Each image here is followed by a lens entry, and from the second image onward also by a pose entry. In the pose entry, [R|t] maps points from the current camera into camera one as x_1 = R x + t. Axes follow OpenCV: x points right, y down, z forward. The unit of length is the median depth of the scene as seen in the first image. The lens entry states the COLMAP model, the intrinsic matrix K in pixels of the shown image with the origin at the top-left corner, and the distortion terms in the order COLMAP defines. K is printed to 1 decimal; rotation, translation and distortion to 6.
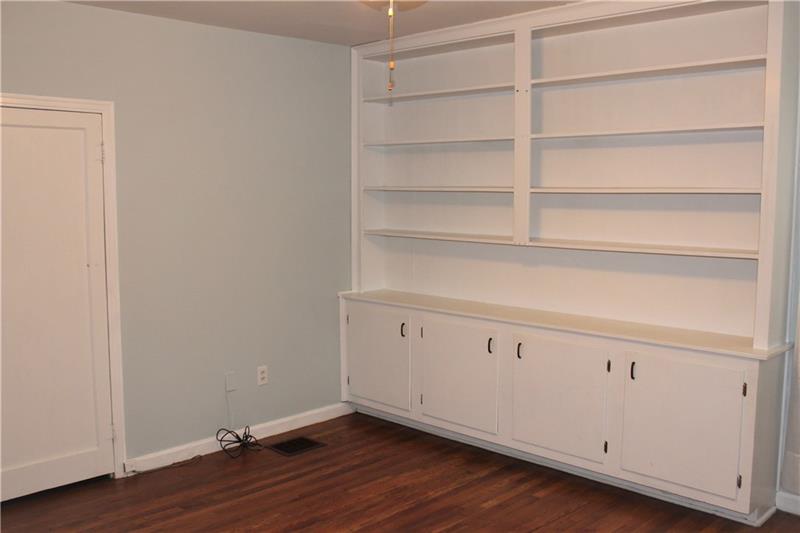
lens RADIAL K [[787.6, 0, 400.0], [0, 787.6, 266.5], [0, 0, 1]] dist [-0.011536, -0.006943]
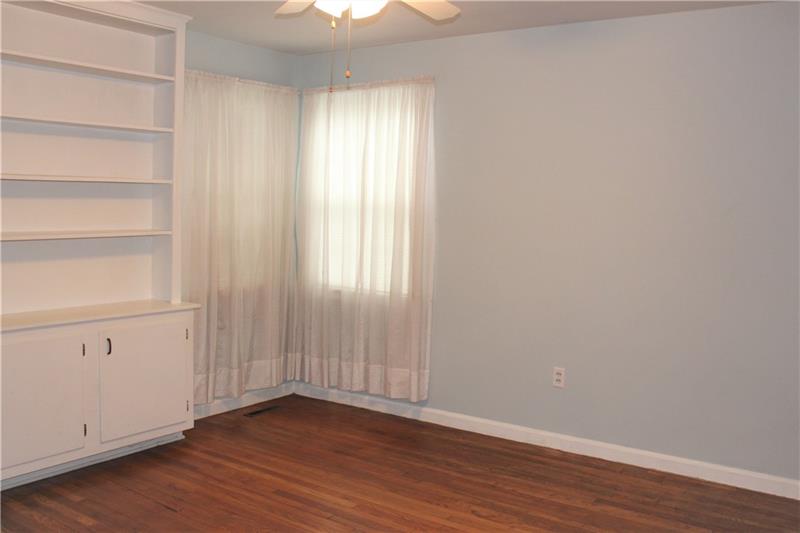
lens RADIAL K [[787.6, 0, 400.0], [0, 787.6, 266.5], [0, 0, 1]] dist [-0.011536, -0.006943]
pose [[-0.142421, -0.091081, 0.985607, -0.810575], [0.077723, 0.991654, 0.102871, -0.056101], [-0.986750, 0.091255, -0.134153, 0.740436]]
